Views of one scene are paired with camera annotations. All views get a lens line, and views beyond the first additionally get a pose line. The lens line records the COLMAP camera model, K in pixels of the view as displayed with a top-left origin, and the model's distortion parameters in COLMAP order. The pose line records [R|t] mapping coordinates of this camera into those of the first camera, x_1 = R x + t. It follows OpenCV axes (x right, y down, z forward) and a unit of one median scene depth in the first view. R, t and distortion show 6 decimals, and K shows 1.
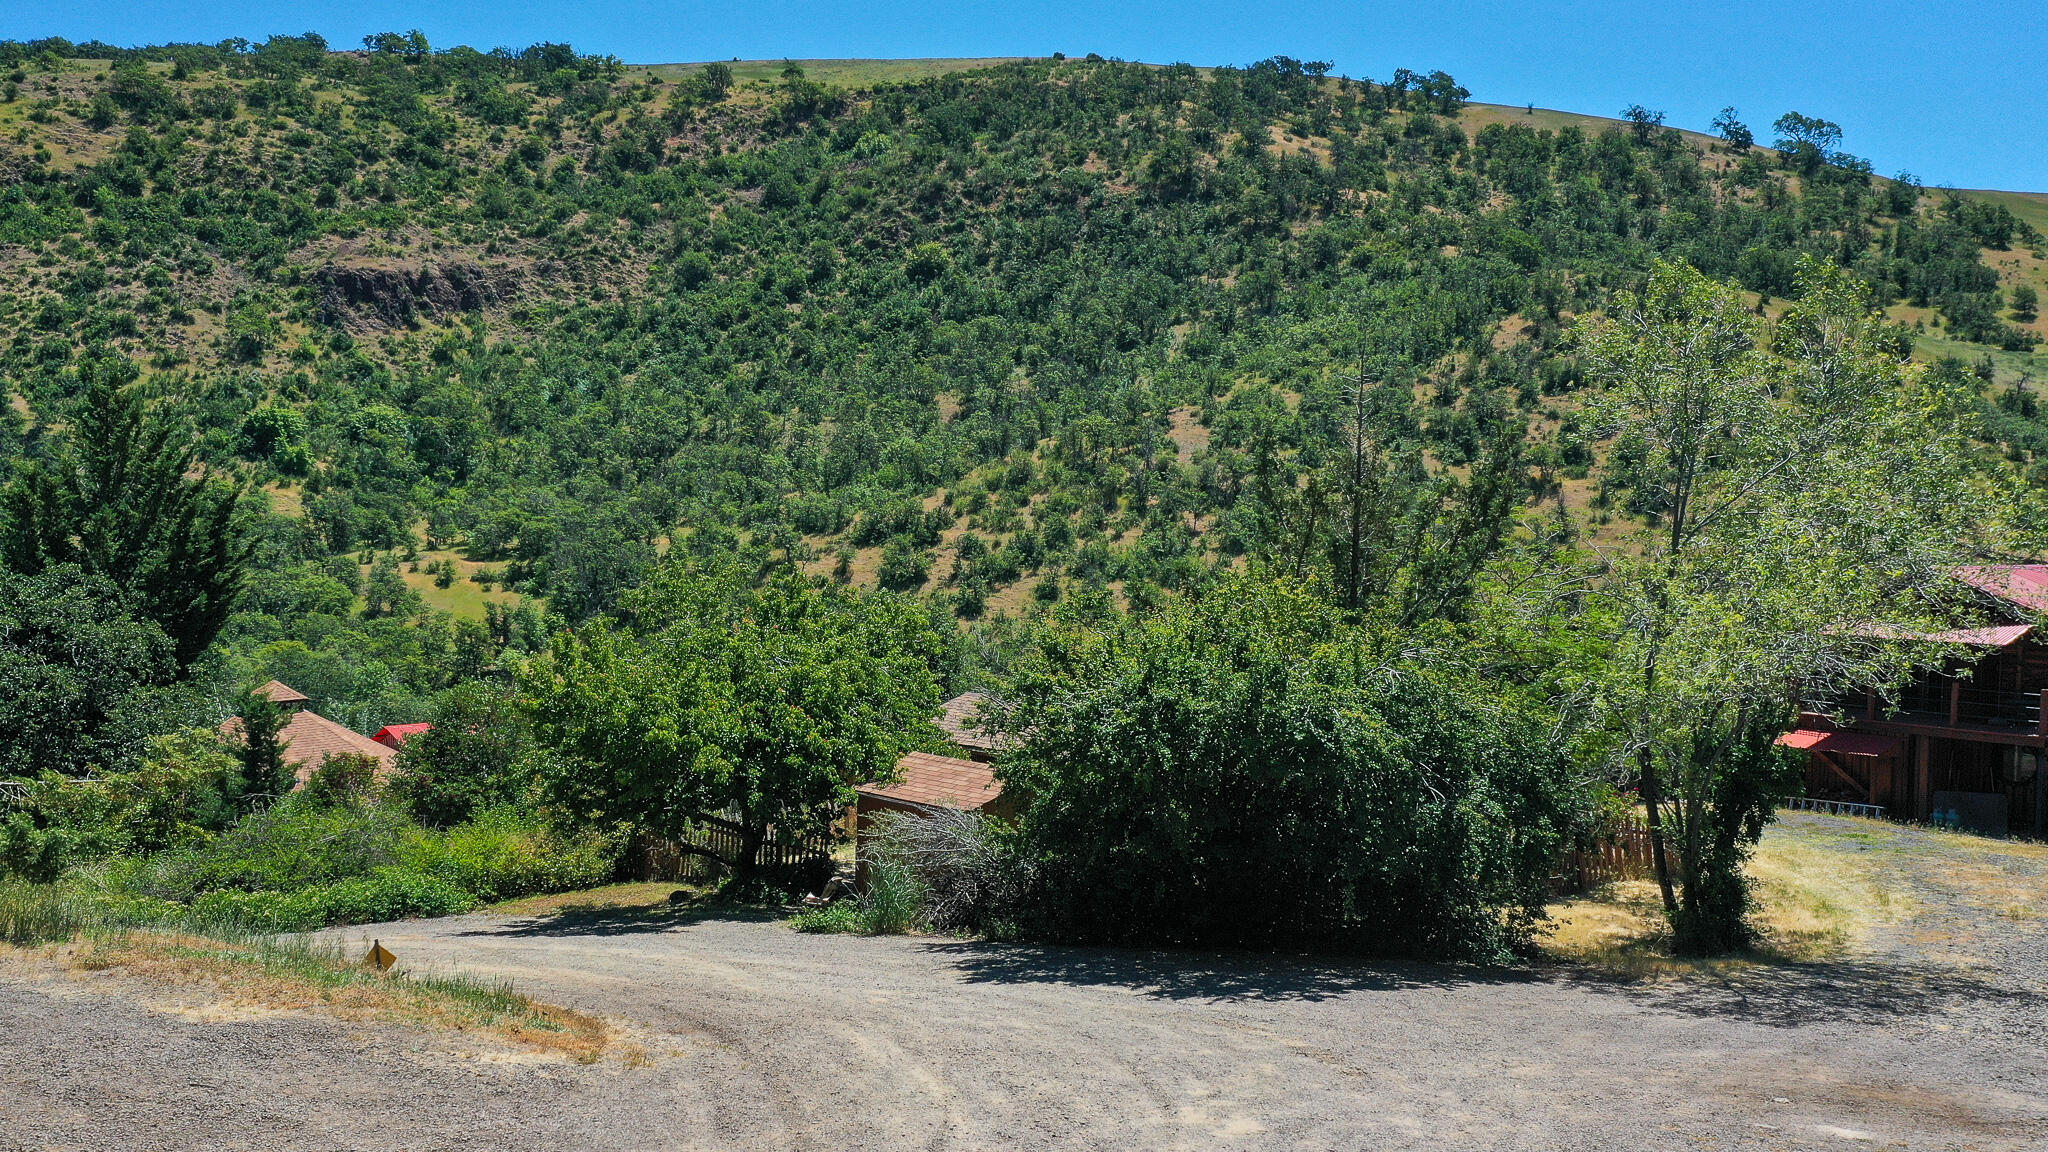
lens RADIAL K [[1782.7, 0, 934.4], [0, 1782.7, 606.5], [0, 0, 1]] dist [0.010391, 0.016593]
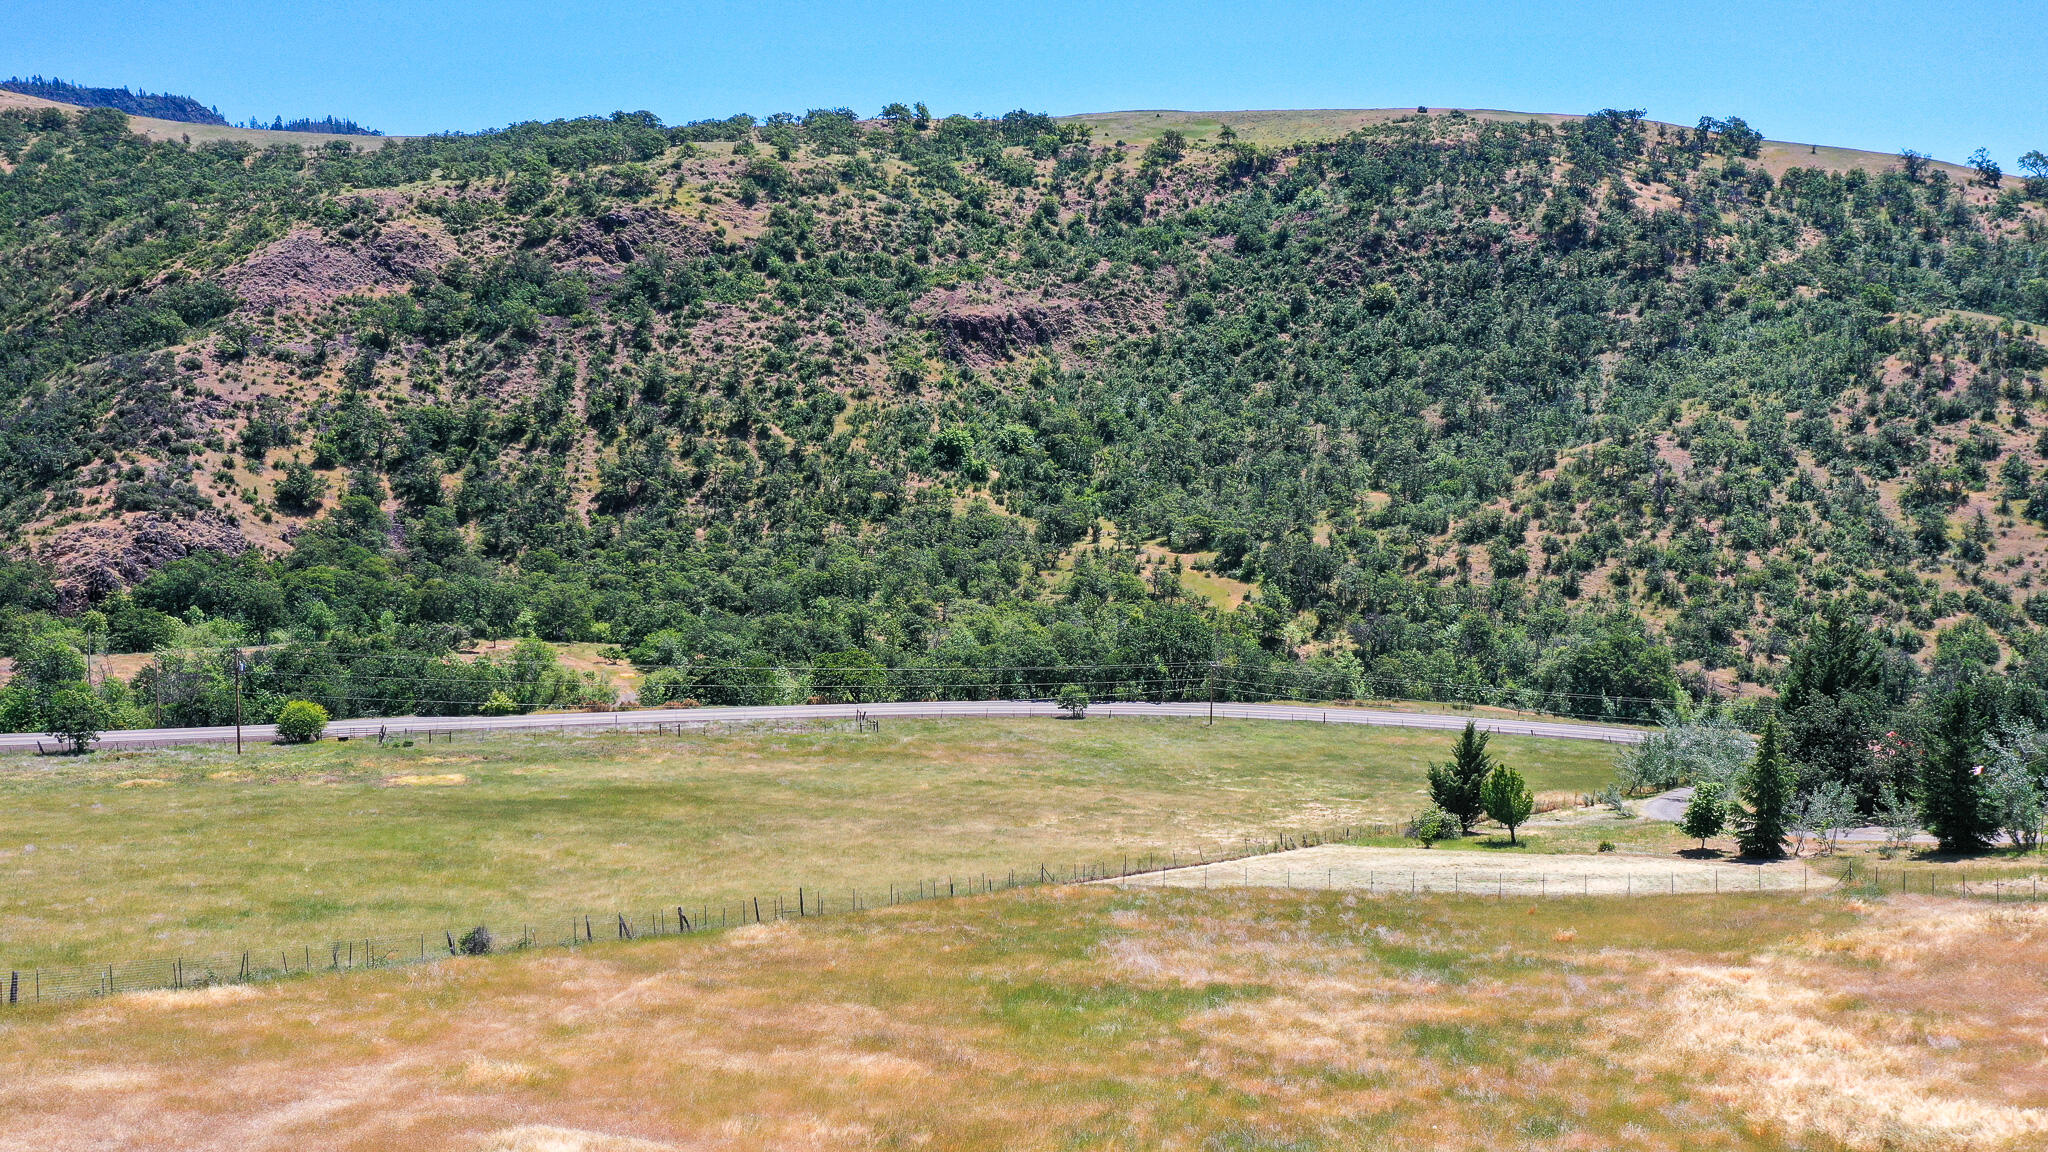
lens RADIAL K [[1615.4, 0, 1021.6], [0, 1615.4, 578.9], [0, 0, 1]] dist [0.015986, 0.003525]
pose [[0.999402, -0.008148, -0.033608, -0.241360], [0.009626, 0.998983, 0.044056, -0.044795], [0.033214, -0.044353, 0.998464, -0.214244]]
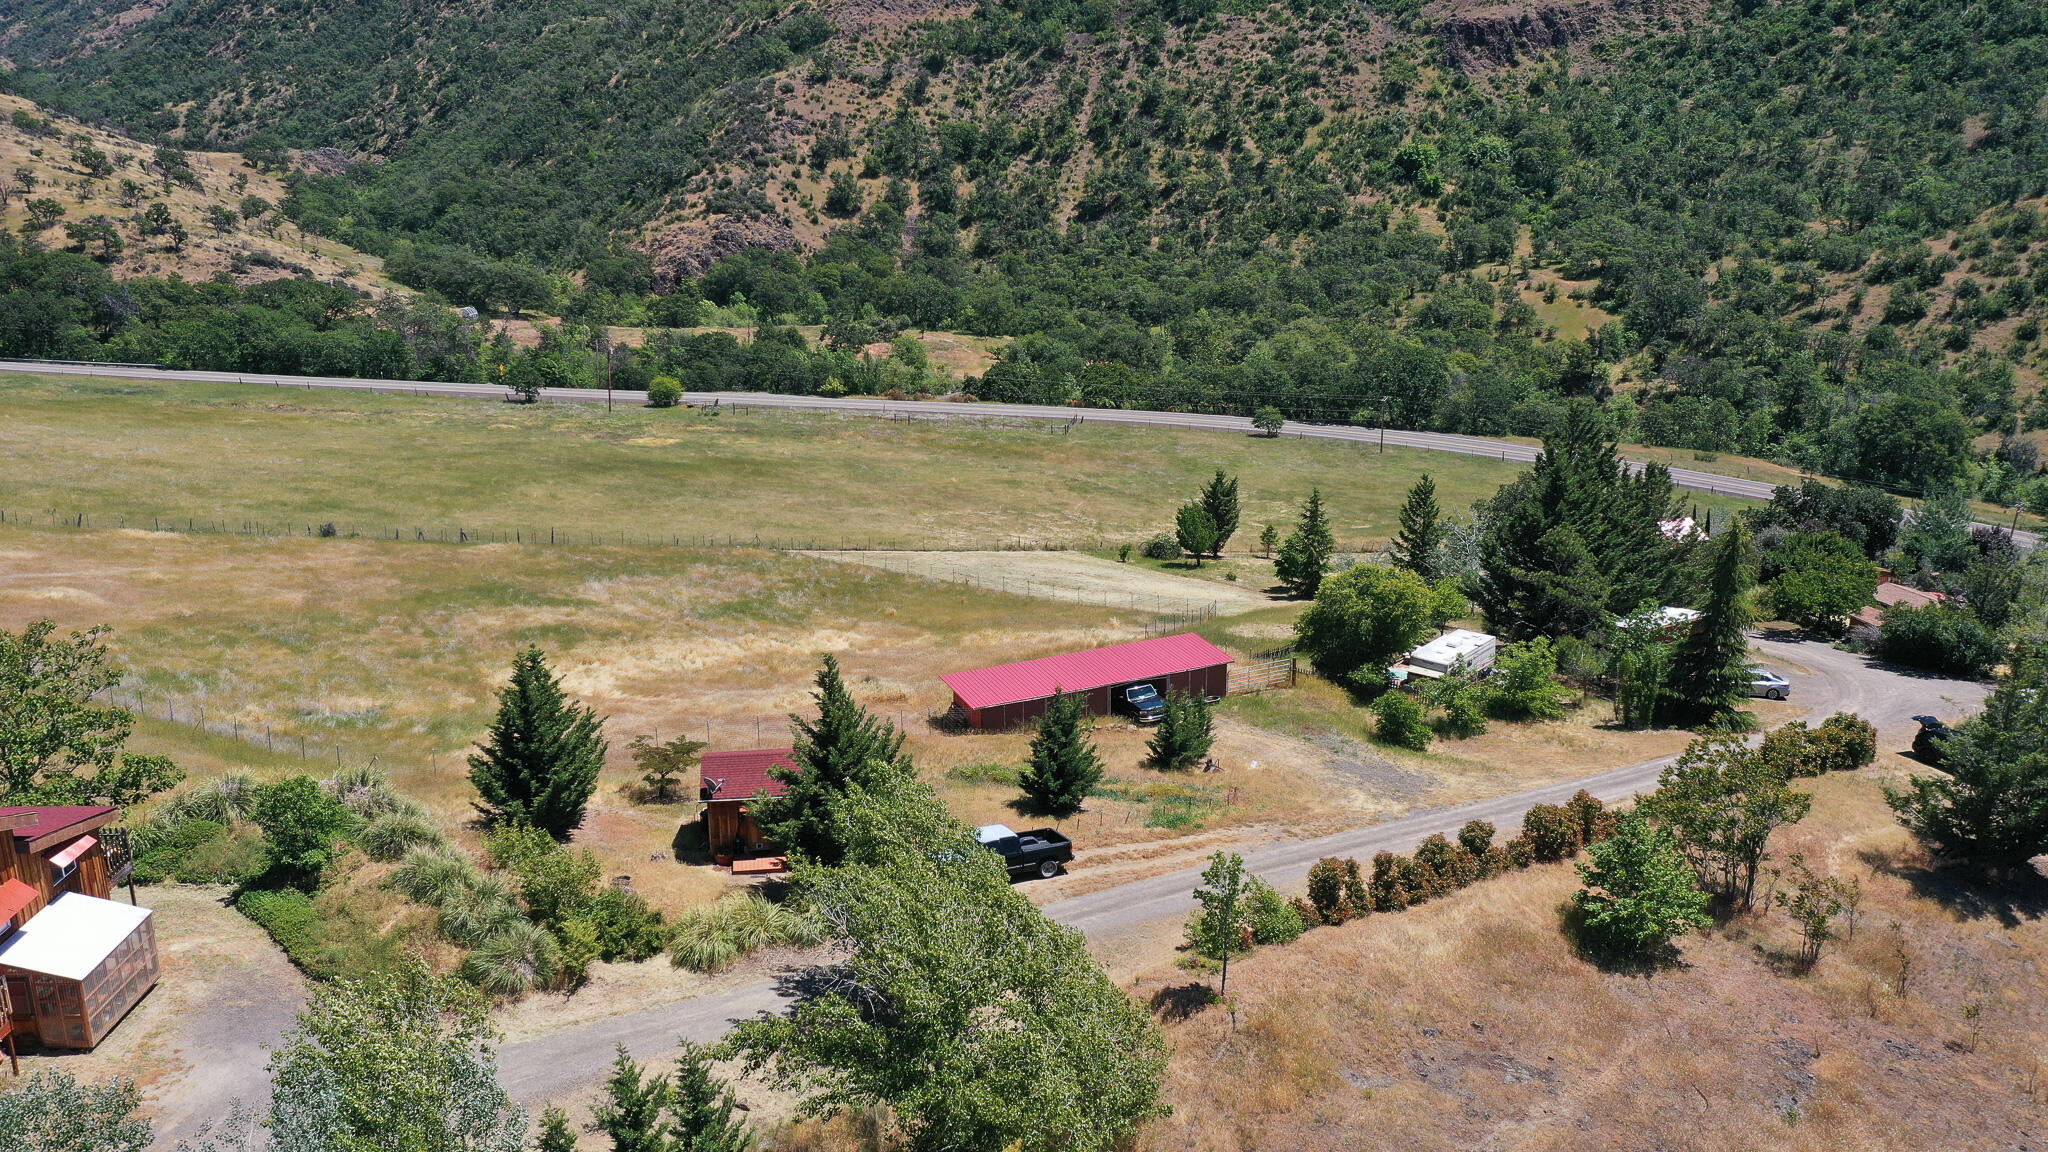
lens RADIAL K [[1615.4, 0, 1028.1], [0, 1615.4, 580.1], [0, 0, 1]] dist [0.015986, 0.003525]
pose [[0.873220, 0.123013, -0.471544, 0.004847], [-0.006529, 0.970483, 0.241080, -0.072628], [0.487282, -0.207438, 0.848249, -0.262112]]
